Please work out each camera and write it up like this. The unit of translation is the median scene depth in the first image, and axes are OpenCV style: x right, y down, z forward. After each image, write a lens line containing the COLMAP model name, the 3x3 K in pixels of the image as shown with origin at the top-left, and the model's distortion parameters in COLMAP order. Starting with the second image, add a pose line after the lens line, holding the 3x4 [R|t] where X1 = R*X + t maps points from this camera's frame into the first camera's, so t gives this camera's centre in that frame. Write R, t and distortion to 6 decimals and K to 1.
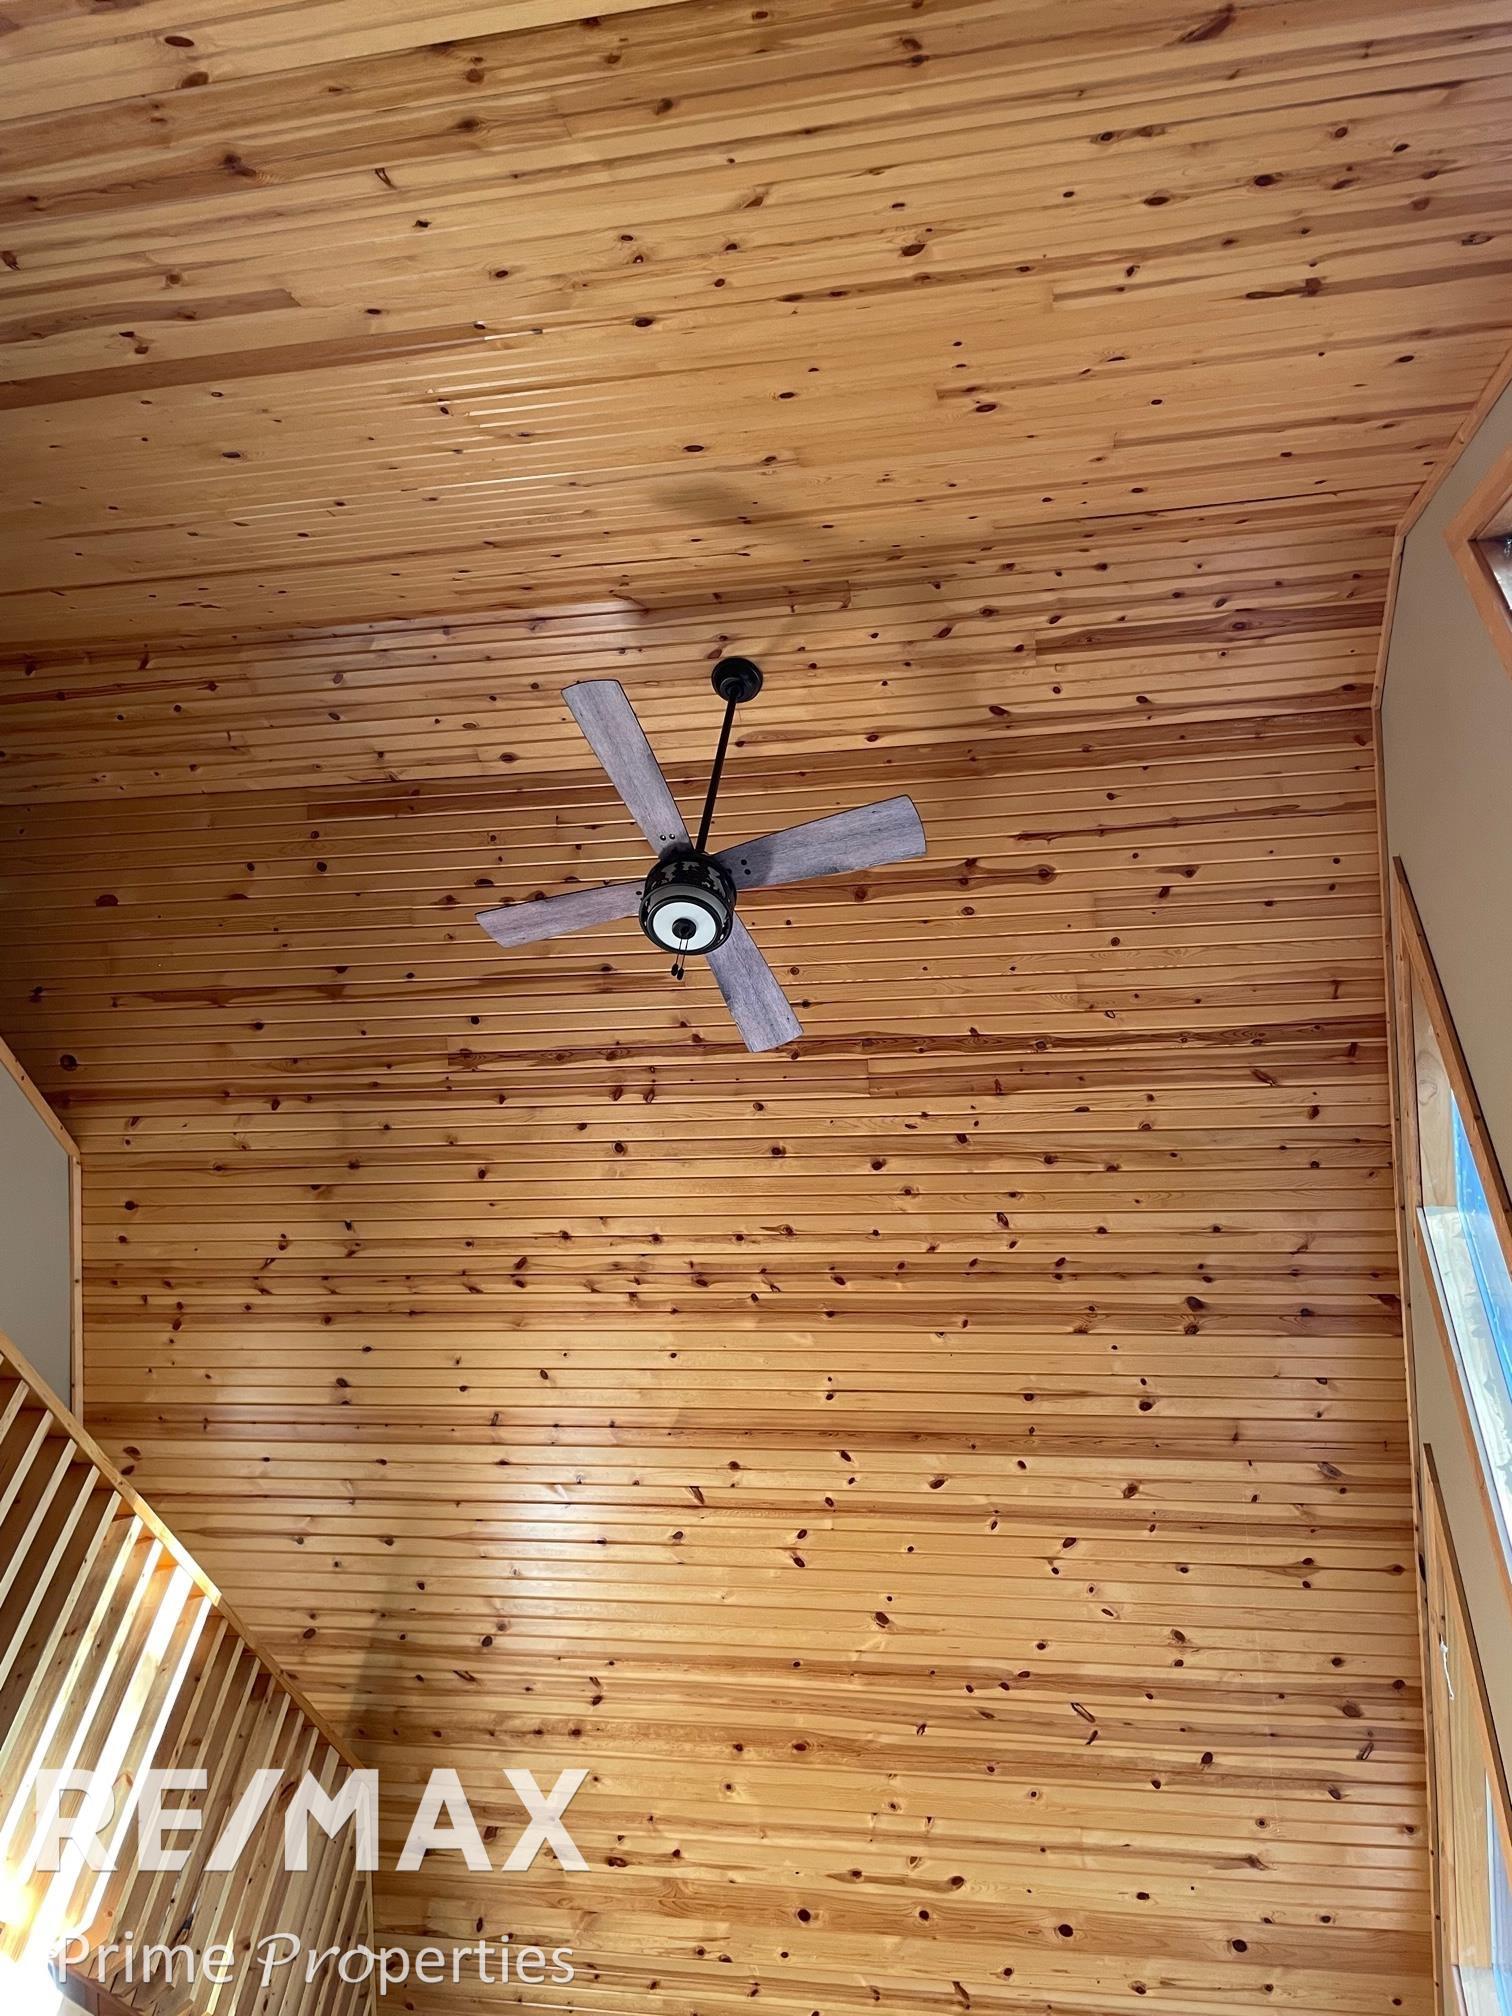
lens RADIAL K [[1548.6, 0, 757.7], [0, 1548.6, 988.0], [0, 0, 1]] dist [0.075803, -0.091528]
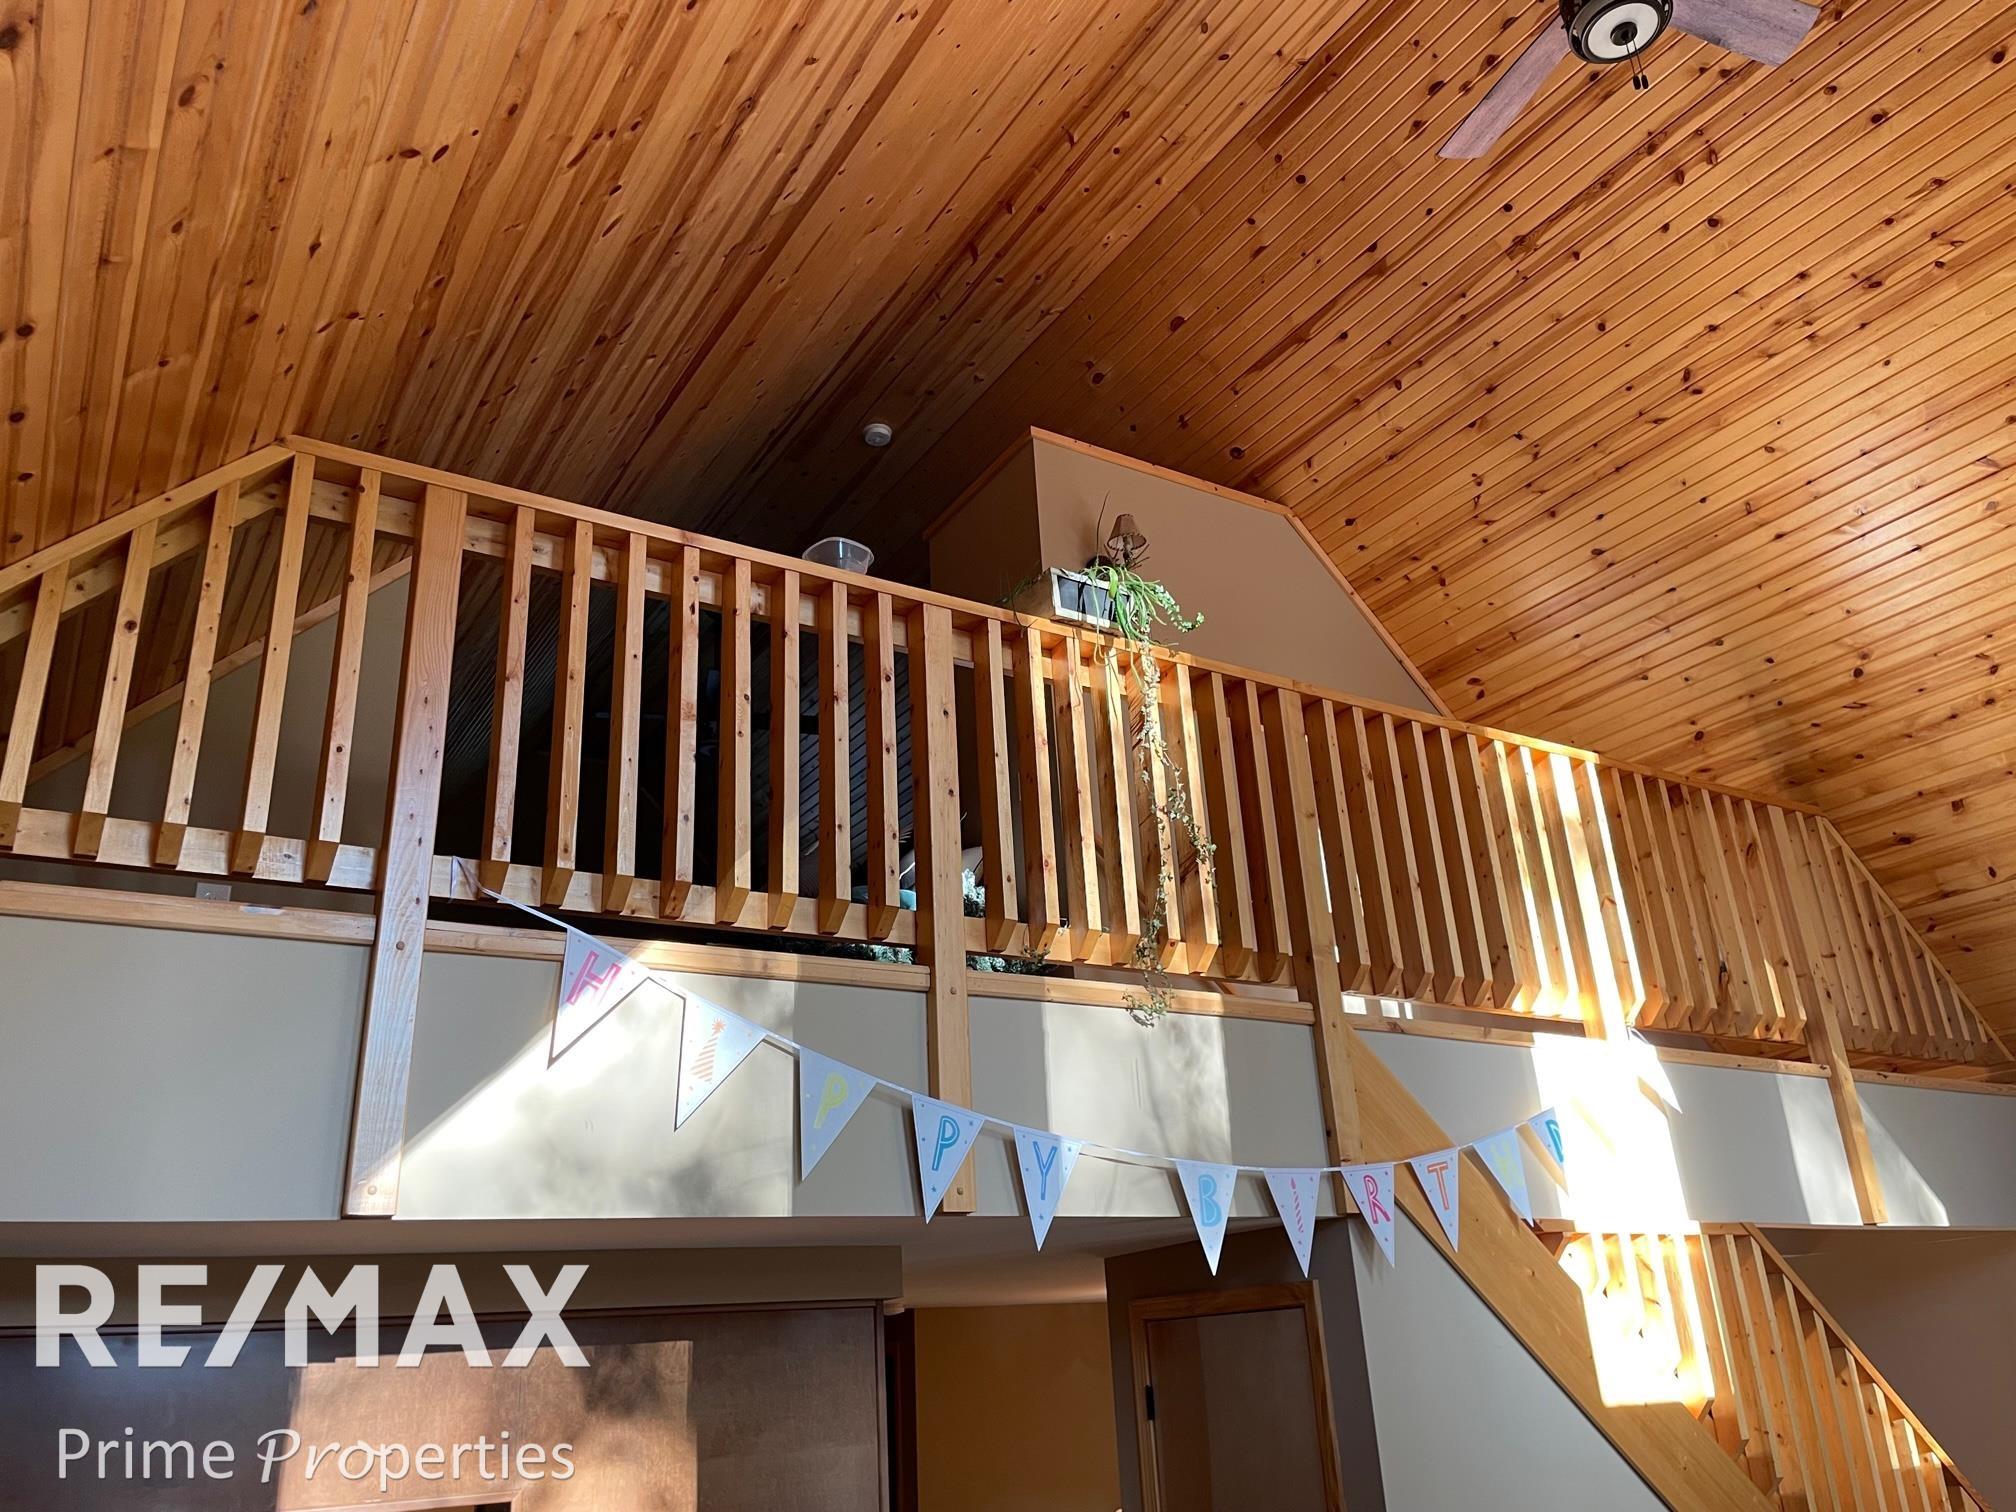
lens RADIAL K [[1548.6, 0, 1006.1], [0, 1548.6, 751.3], [0, 0, 1]] dist [0.075803, -0.091528]
pose [[0.650490, -0.419535, -0.633130, 0.105032], [0.630857, 0.762646, 0.142798, -0.062600], [0.422945, -0.492303, 0.760760, -0.089788]]
